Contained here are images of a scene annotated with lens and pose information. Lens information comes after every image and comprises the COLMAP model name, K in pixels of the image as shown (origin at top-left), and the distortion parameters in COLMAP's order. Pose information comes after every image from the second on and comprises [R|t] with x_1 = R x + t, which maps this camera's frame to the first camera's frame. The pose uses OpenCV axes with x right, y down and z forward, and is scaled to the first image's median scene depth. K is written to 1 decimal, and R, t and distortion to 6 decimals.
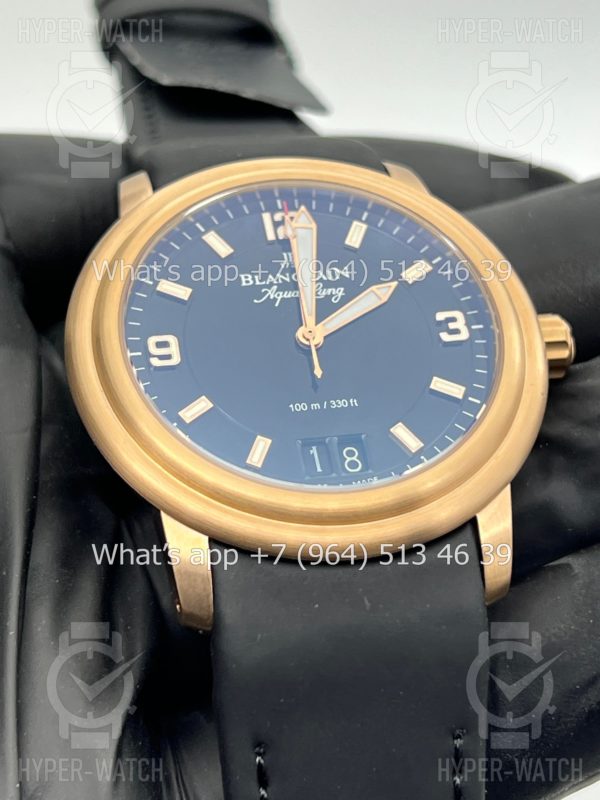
lens RADIAL K [[1941.4, 0, 300.0], [0, 1941.4, 400.0], [0, 0, 1]] dist [0.266223, -0.753630]
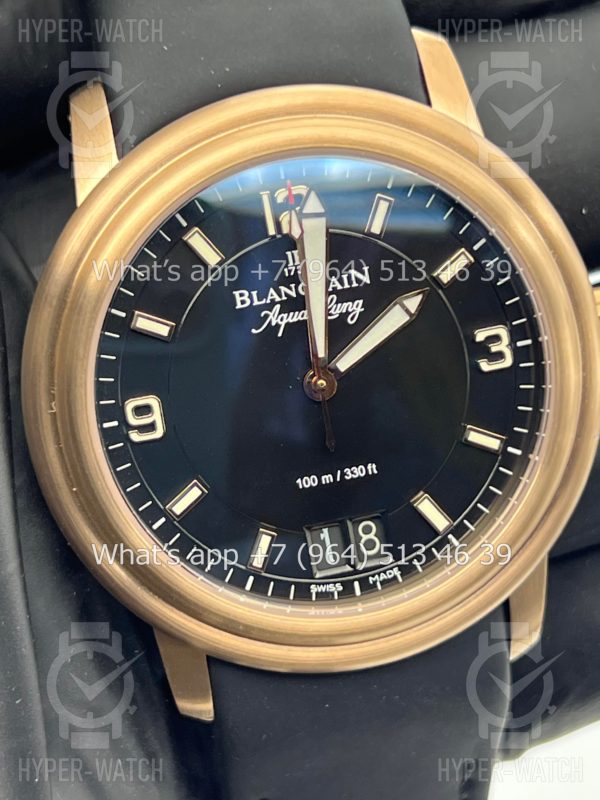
lens RADIAL K [[1941.4, 0, 300.0], [0, 1941.4, 400.0], [0, 0, 1]] dist [0.266223, -0.753630]
pose [[0.999641, -0.005804, 0.026170, -0.024914], [-0.011879, 0.779285, 0.626557, -0.534025], [-0.024031, -0.626643, 0.778936, 0.349622]]
